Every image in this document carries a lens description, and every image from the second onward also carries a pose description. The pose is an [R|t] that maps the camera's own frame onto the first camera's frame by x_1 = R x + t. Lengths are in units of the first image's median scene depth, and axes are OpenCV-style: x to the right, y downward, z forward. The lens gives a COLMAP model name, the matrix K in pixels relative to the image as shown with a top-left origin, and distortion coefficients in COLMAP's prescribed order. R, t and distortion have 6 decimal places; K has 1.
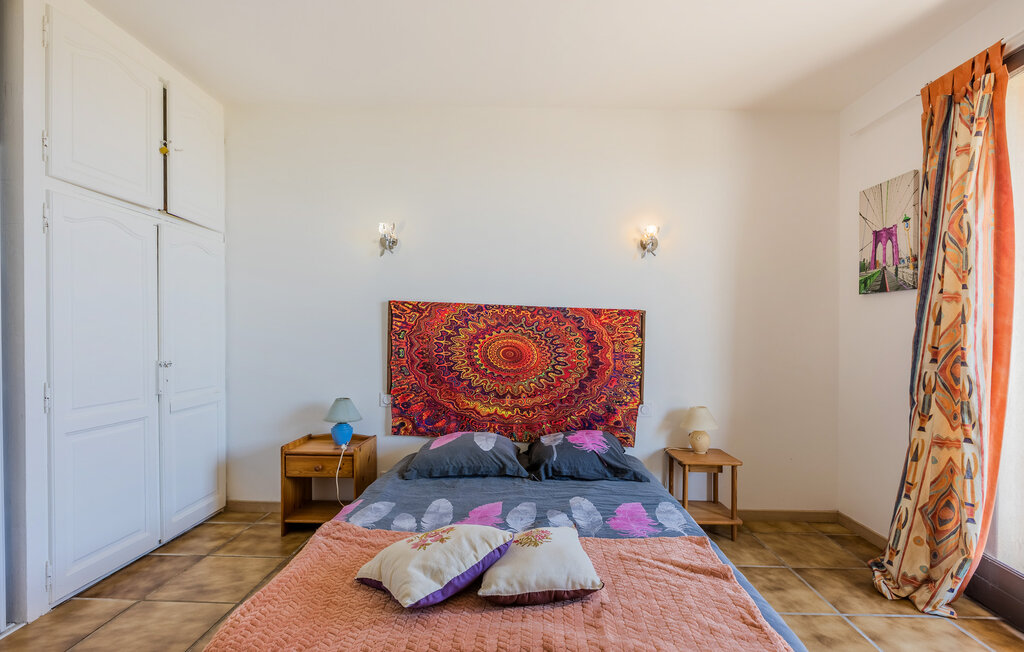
lens RADIAL K [[484.7, 0, 514.1], [0, 484.7, 352.8], [0, 0, 1]] dist [-0.003718, -0.000305]
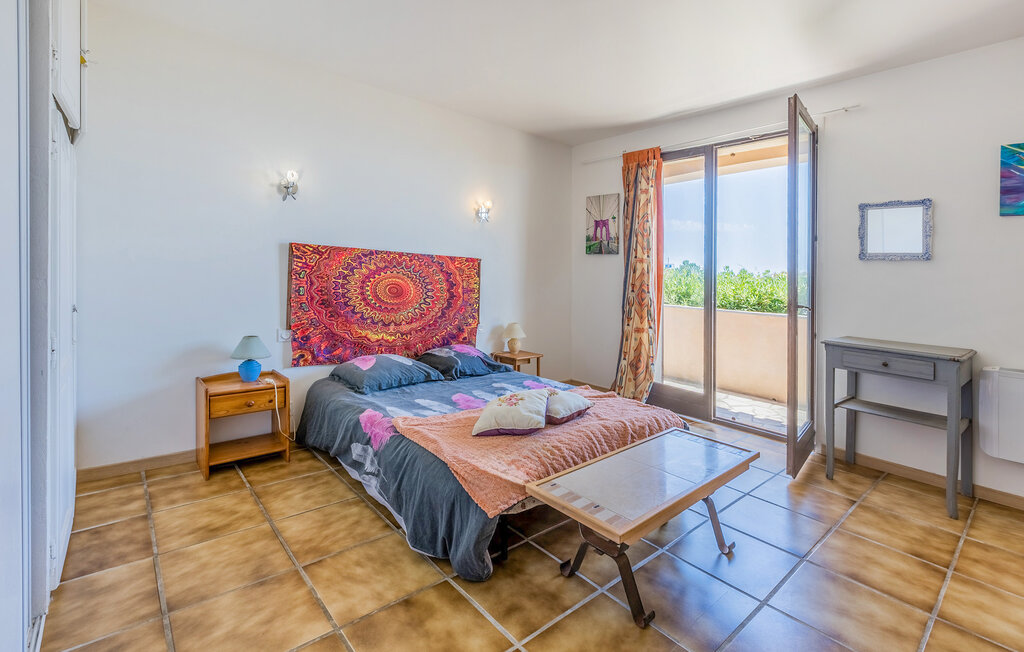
lens RADIAL K [[468.0, 0, 510.6], [0, 468.0, 283.9], [0, 0, 1]] dist [0.000909, 0.000371]
pose [[0.754474, -0.006316, 0.656299, -0.575632], [0.007588, 0.999971, 0.000900, -0.013086], [-0.656286, 0.004301, 0.754500, -0.108684]]
